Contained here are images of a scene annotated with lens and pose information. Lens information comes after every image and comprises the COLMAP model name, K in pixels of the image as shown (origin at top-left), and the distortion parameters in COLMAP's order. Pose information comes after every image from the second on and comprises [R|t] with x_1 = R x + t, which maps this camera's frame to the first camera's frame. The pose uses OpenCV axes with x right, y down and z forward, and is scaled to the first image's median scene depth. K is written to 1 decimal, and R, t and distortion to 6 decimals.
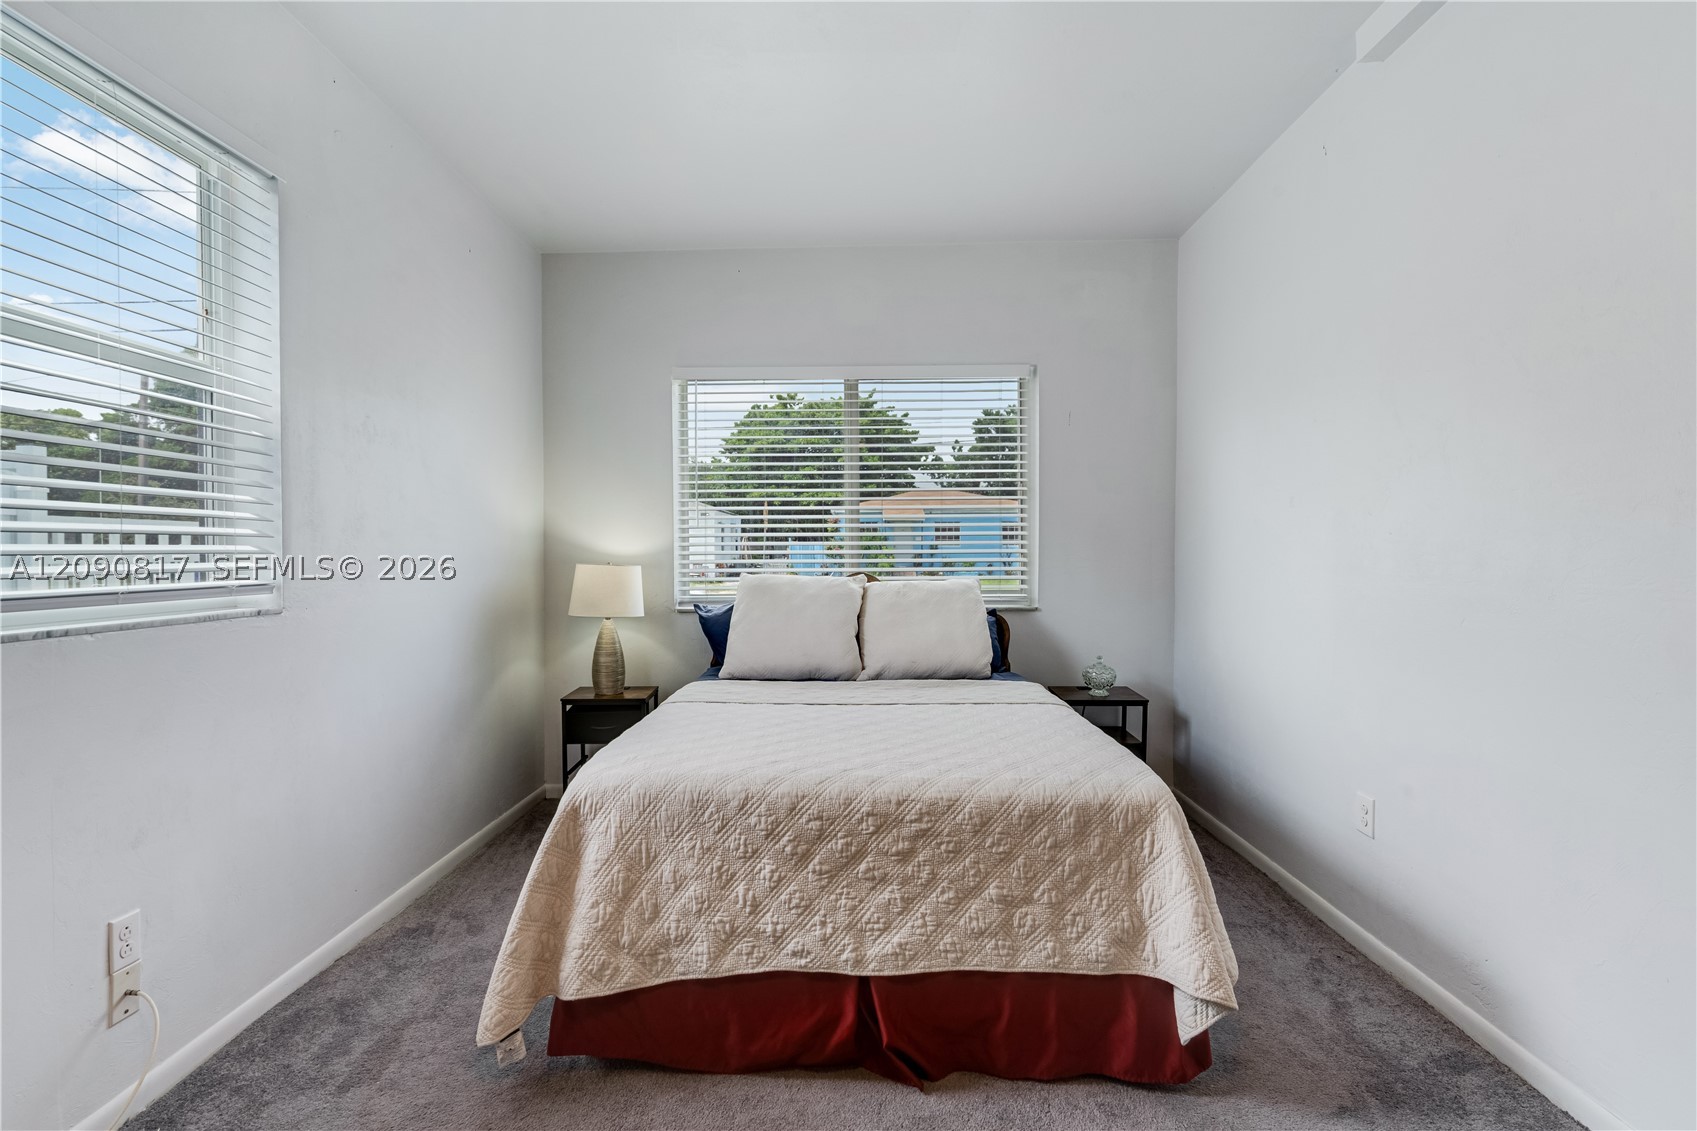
lens RADIAL K [[775.1, 0, 838.4], [0, 775.1, 559.8], [0, 0, 1]] dist [-0.000766, 0.000288]
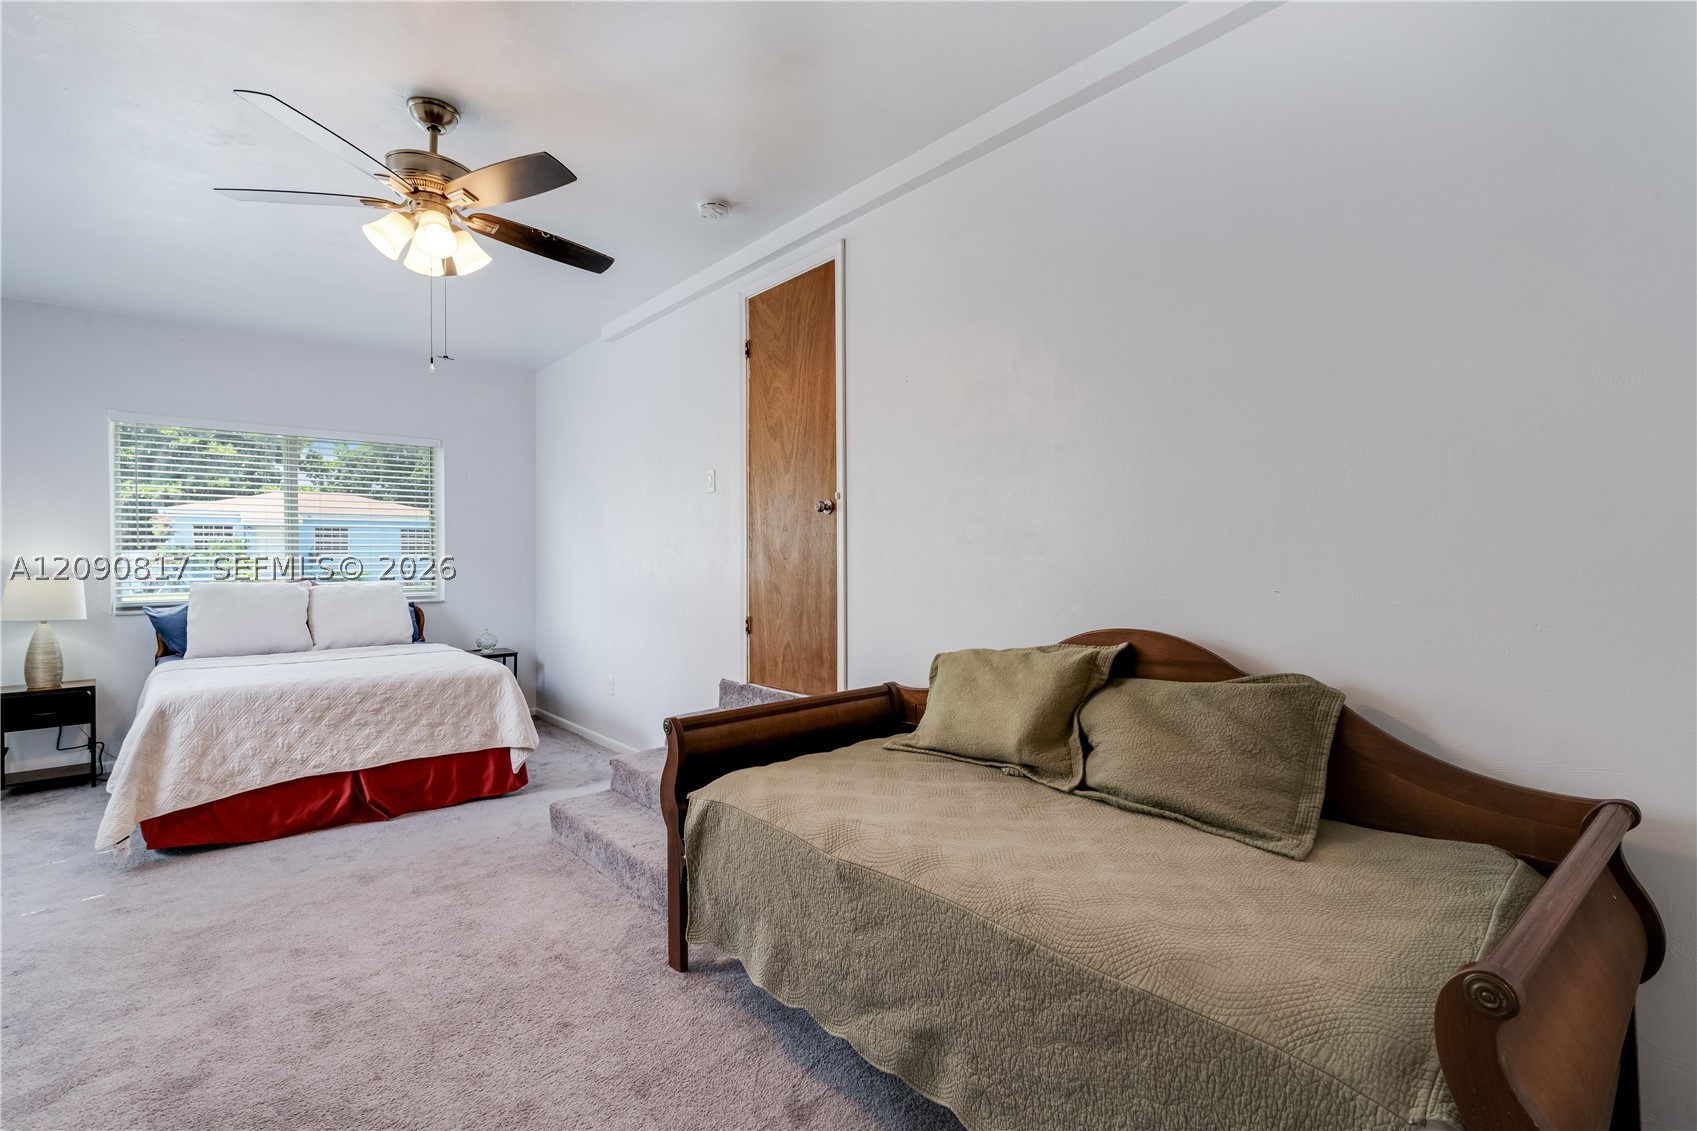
lens RADIAL K [[775.1, 0, 838.4], [0, 775.1, 559.8], [0, 0, 1]] dist [-0.000766, 0.000288]
pose [[0.749219, -0.002876, 0.662316, -0.361889], [0.010156, 0.999923, -0.007146, 0.004099], [-0.662245, 0.012080, 0.749190, -1.375719]]
